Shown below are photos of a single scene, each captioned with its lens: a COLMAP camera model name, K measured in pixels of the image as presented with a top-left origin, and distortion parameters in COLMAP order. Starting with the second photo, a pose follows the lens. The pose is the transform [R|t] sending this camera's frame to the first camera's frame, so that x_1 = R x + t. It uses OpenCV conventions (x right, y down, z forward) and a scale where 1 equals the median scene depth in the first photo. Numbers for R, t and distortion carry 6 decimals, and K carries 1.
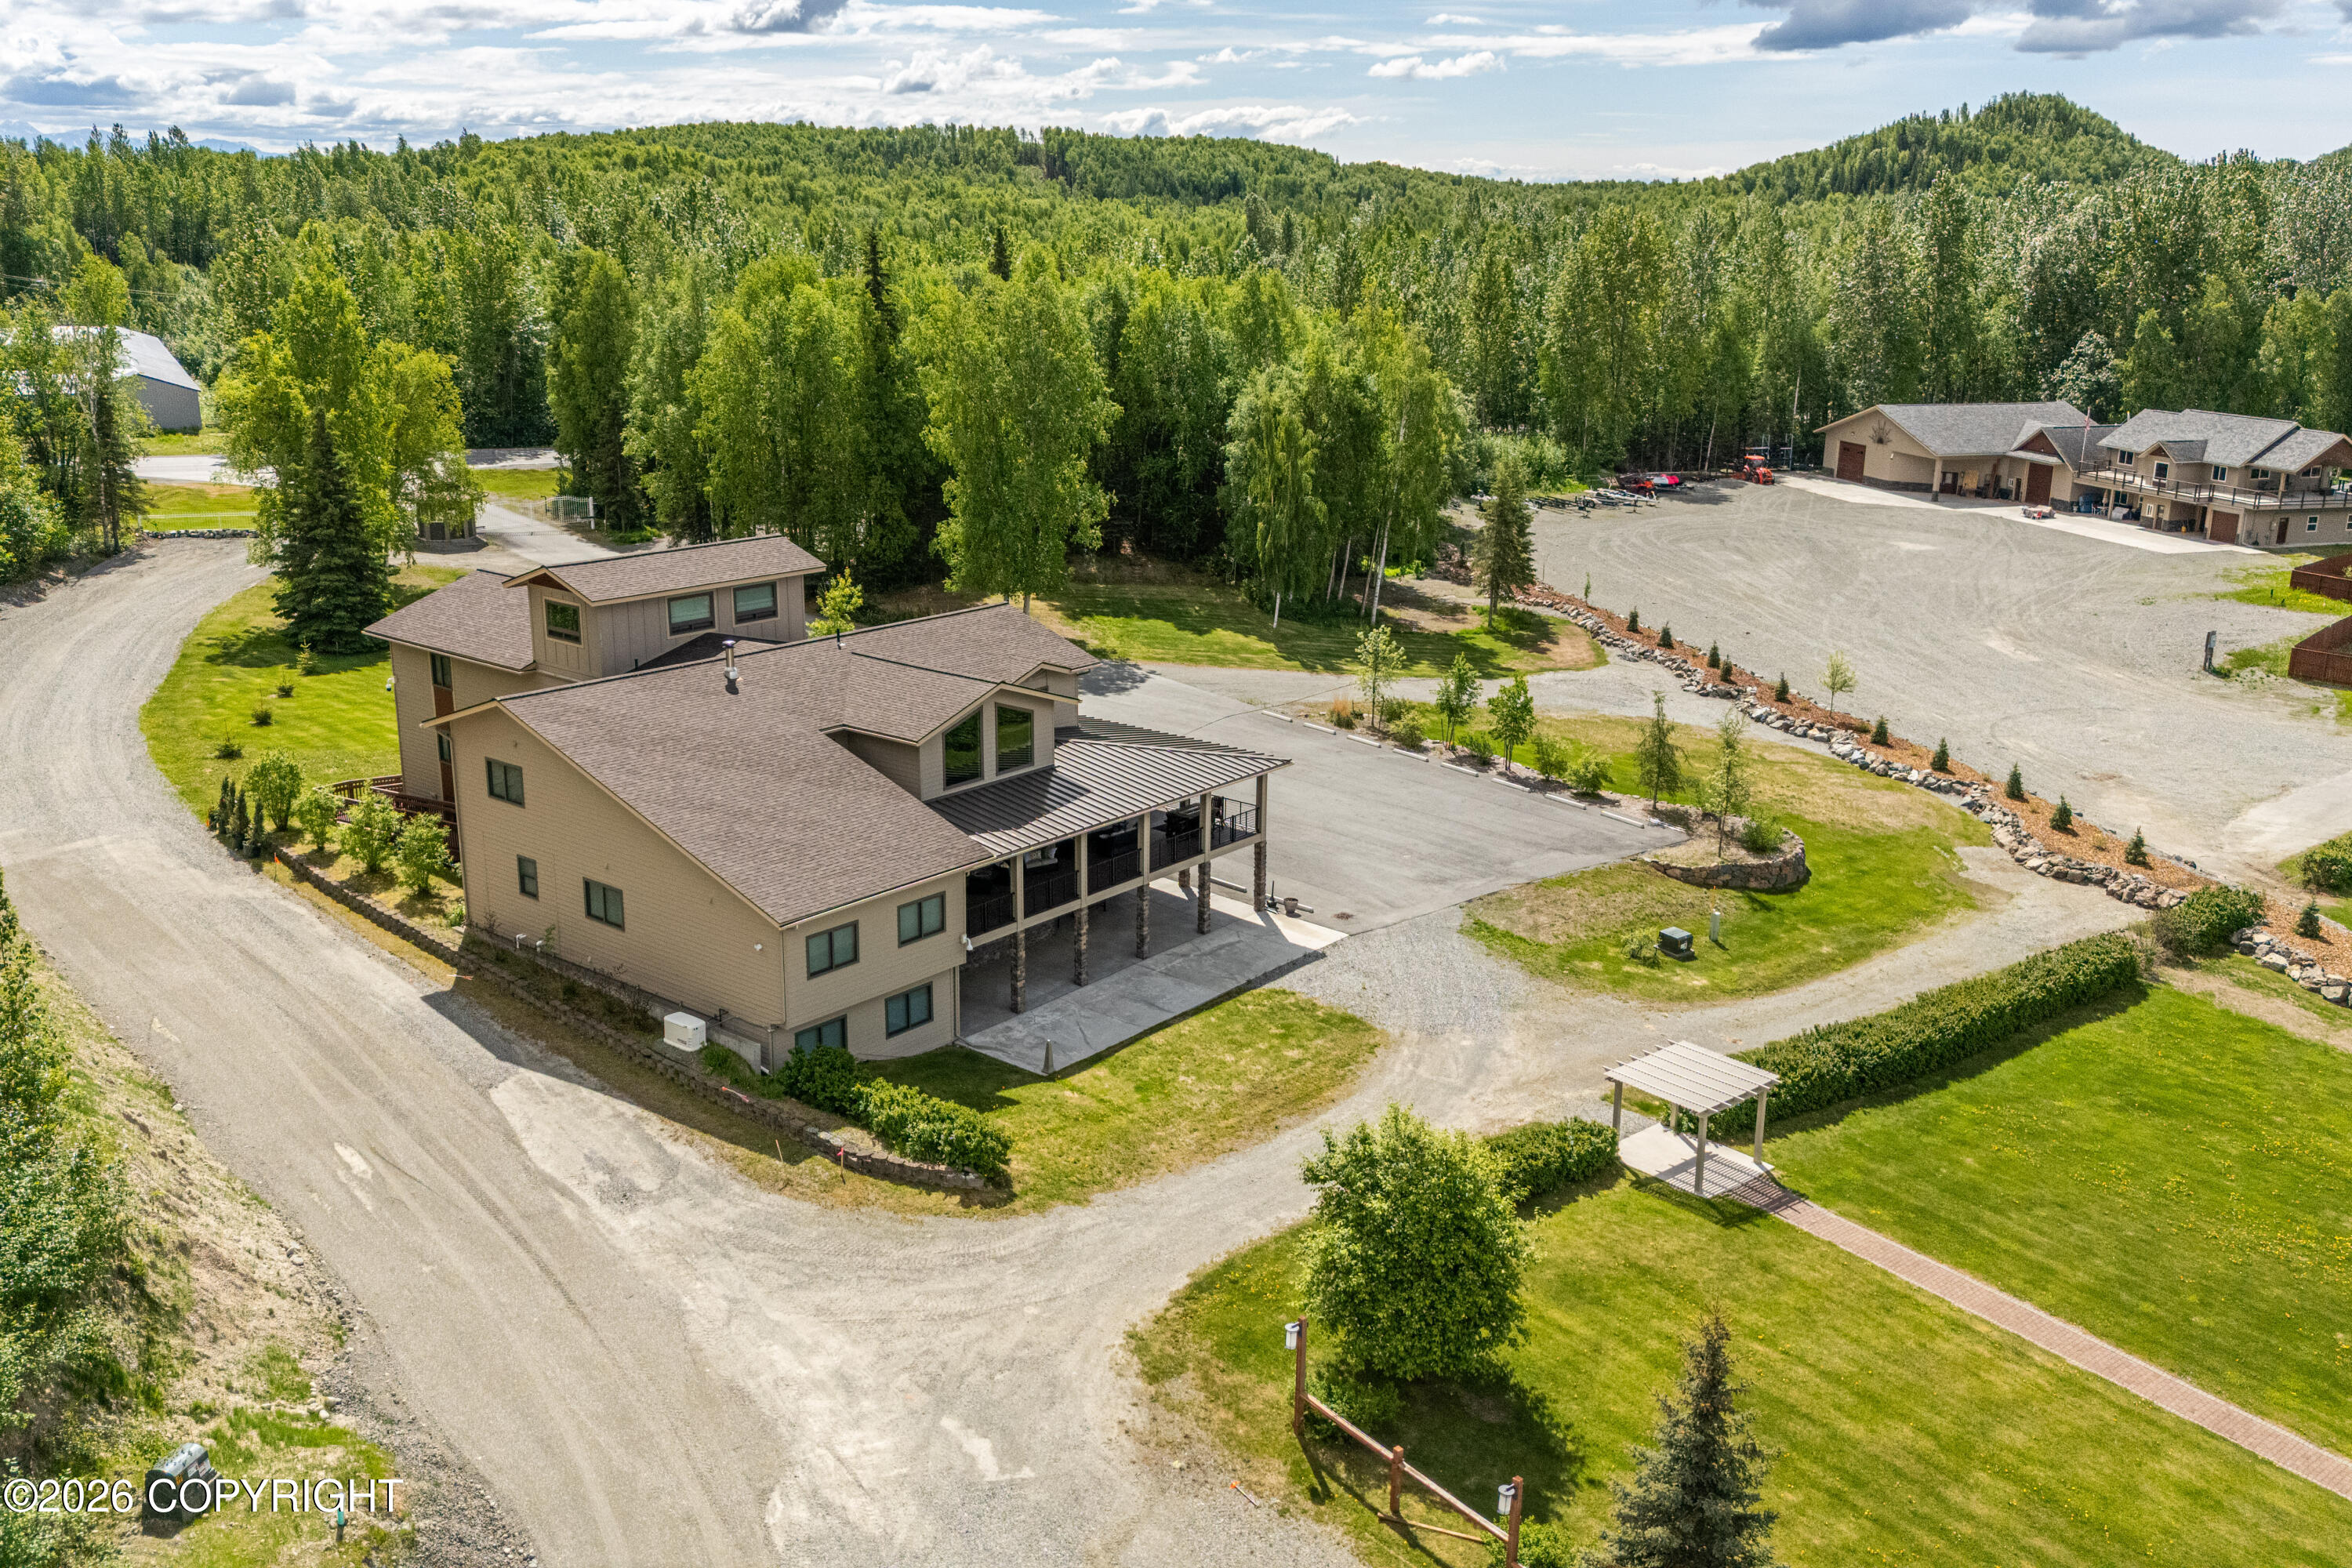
lens RADIAL K [[2049.6, 0, 1174.7], [0, 2049.6, 779.1], [0, 0, 1]] dist [0.096518, -0.125384]
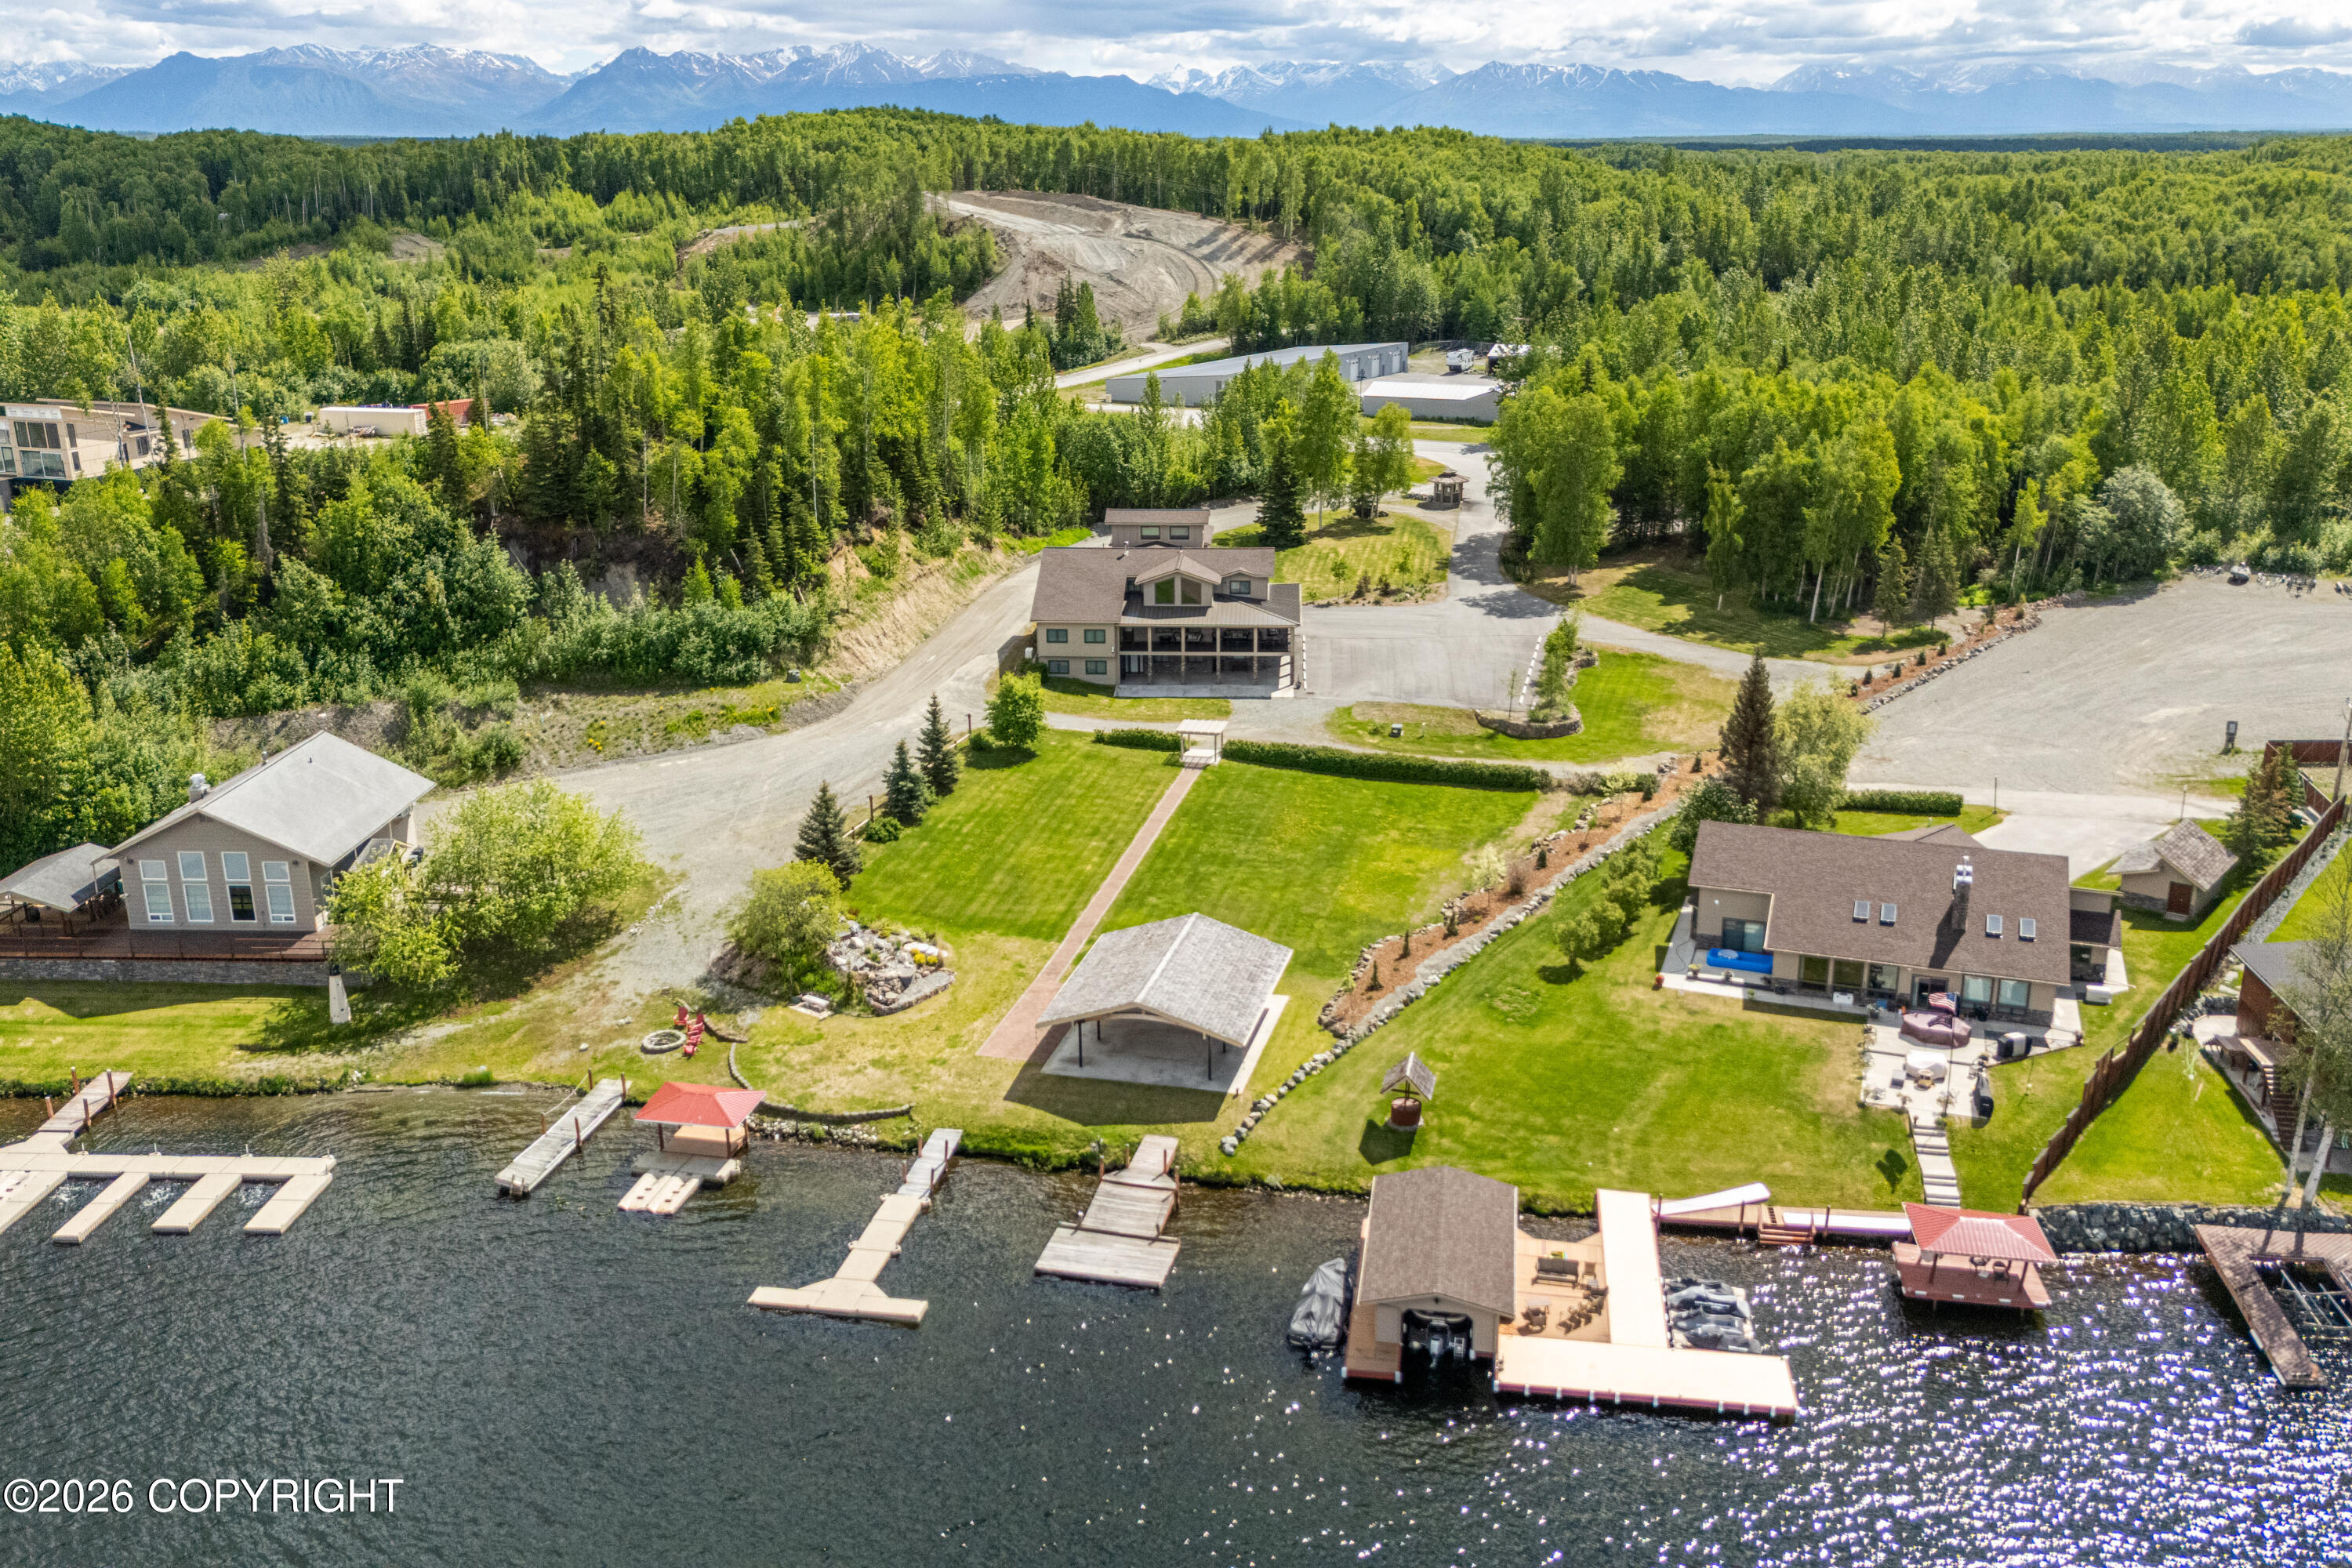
lens RADIAL K [[2049.6, 0, 1197.1], [0, 2049.6, 807.1], [0, 0, 1]] dist [0.096518, -0.125384]
pose [[0.596633, 0.235704, -0.767120, 1.995530], [-0.204961, 0.968949, 0.138307, -0.116892], [0.775899, 0.074712, 0.626417, -0.648930]]
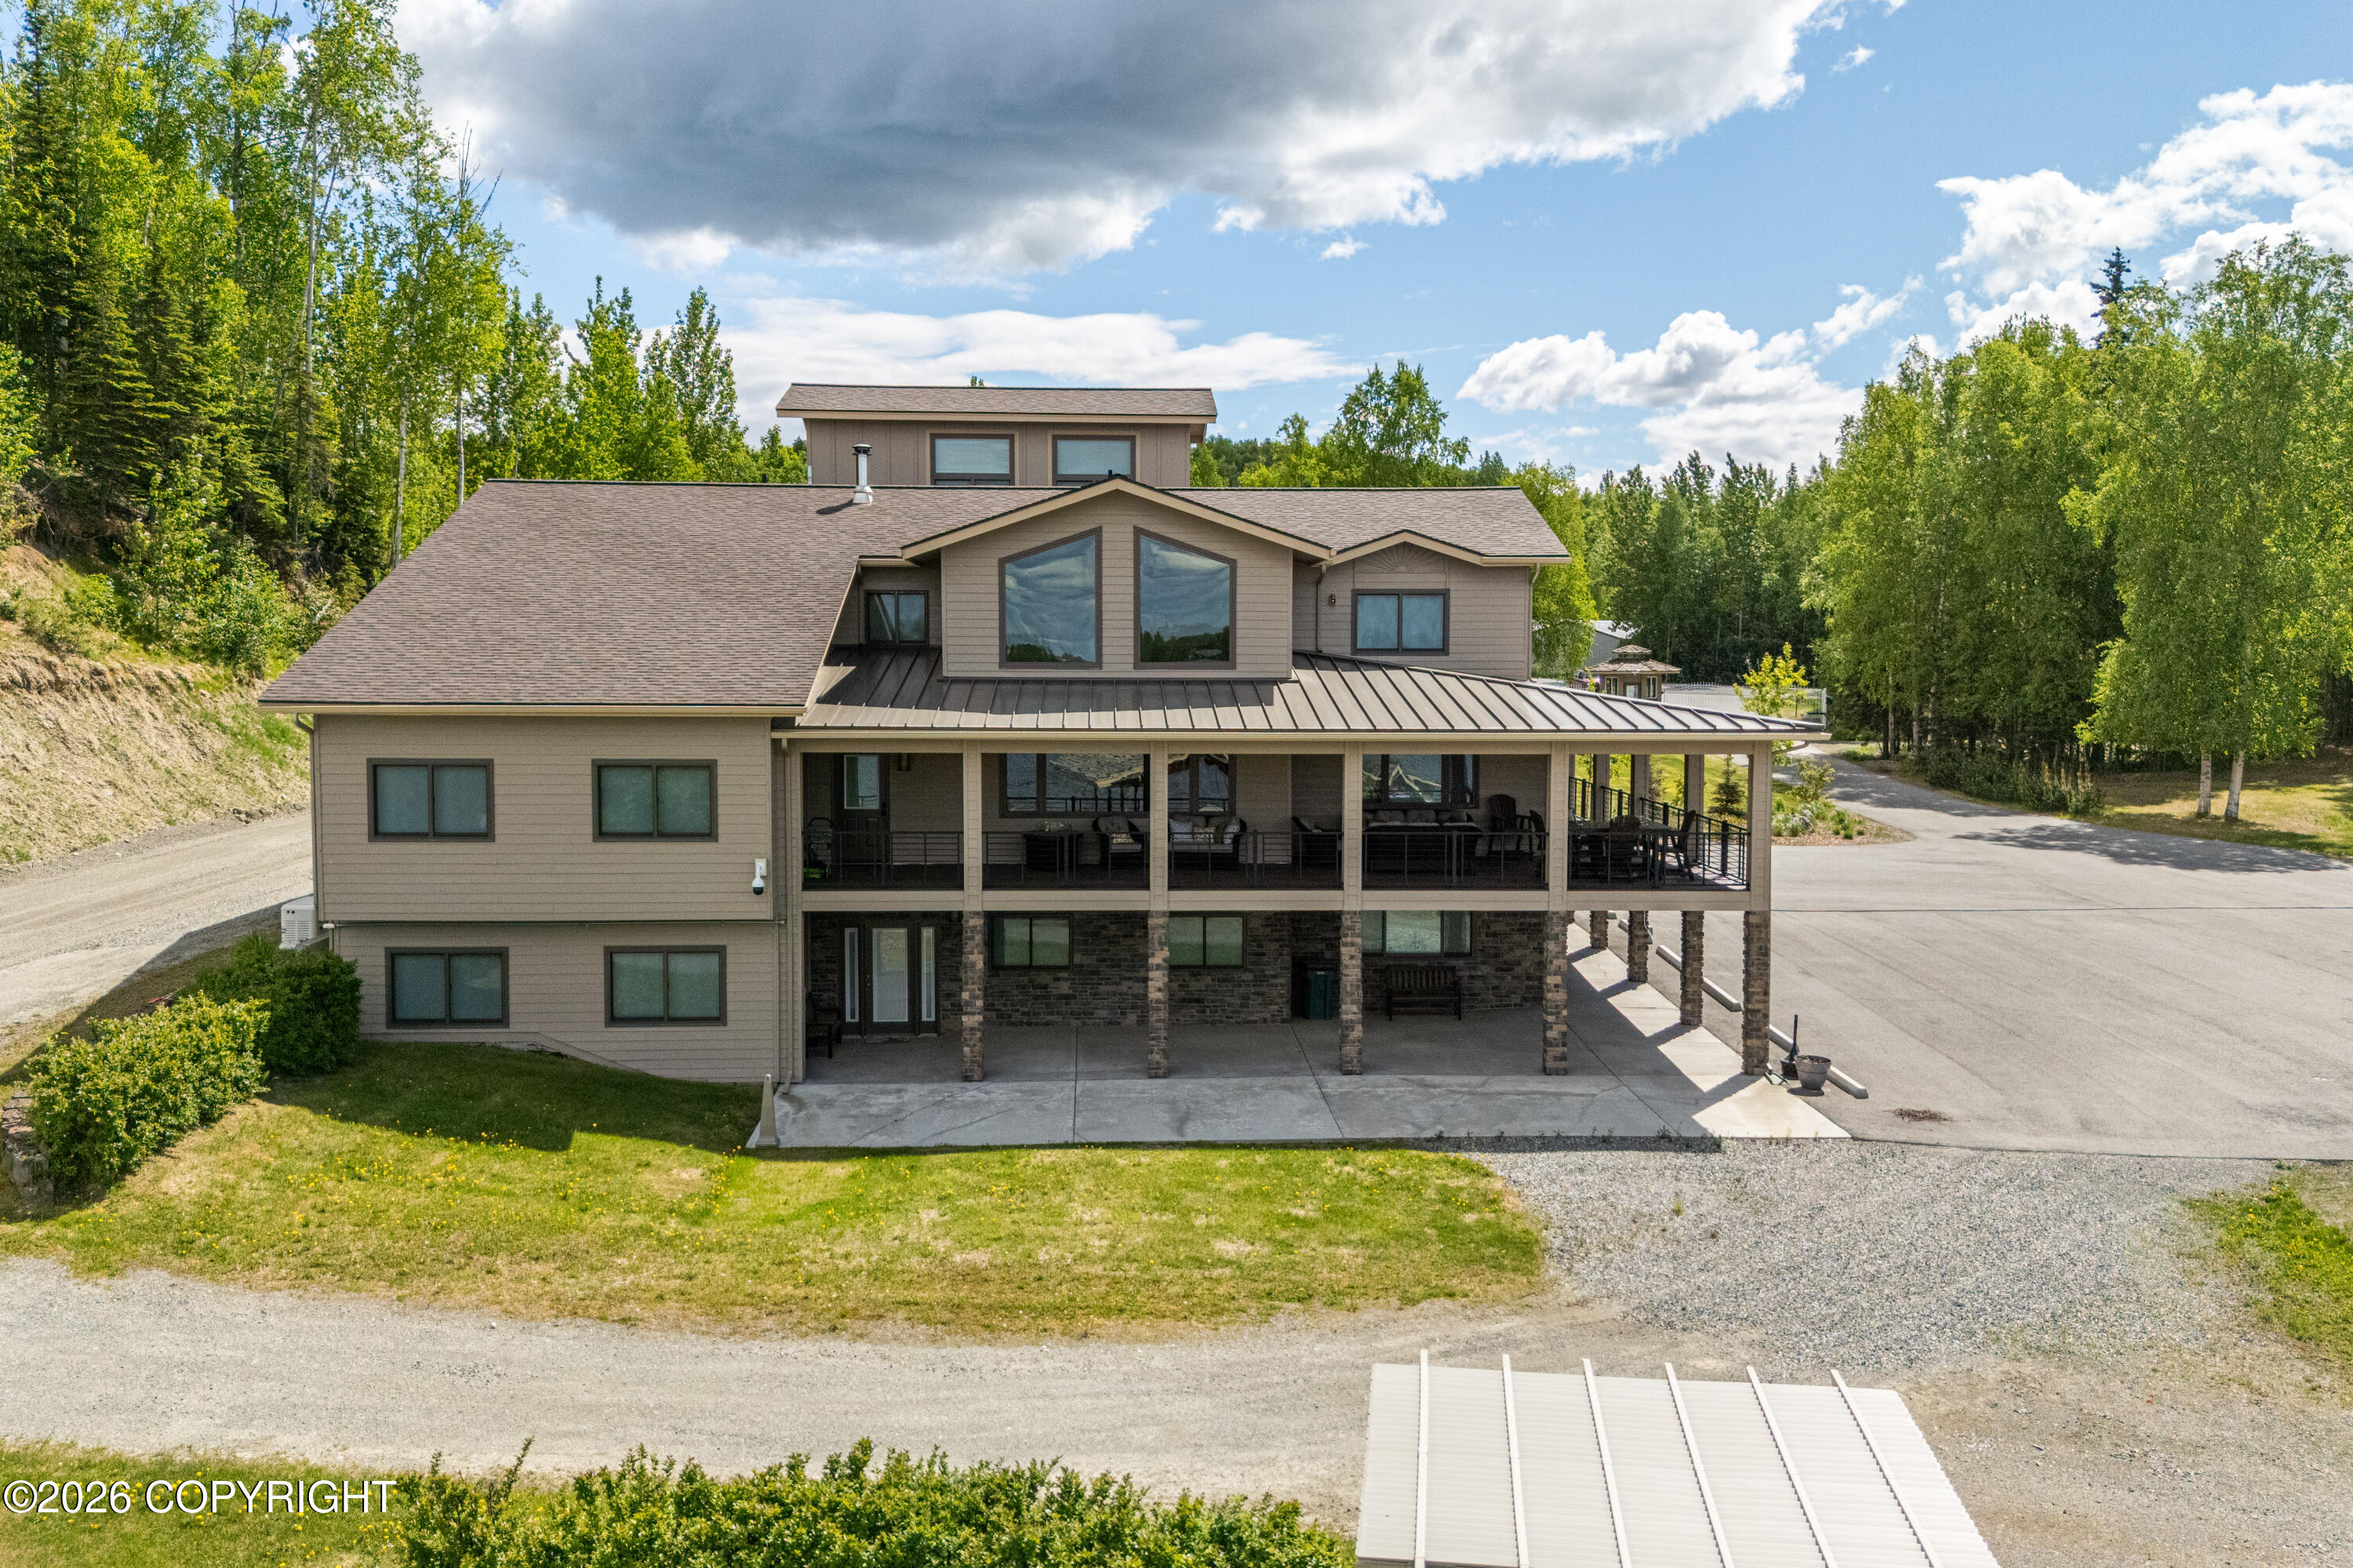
lens RADIAL K [[2050.5, 0, 1175.8], [0, 2050.5, 803.8], [0, 0, 1]] dist [0.096518, -0.125384]
pose [[0.662154, 0.052372, -0.747535, 0.308511], [-0.197251, 0.974557, -0.106445, 0.083889], [0.722941, 0.217935, 0.655637, 0.633166]]
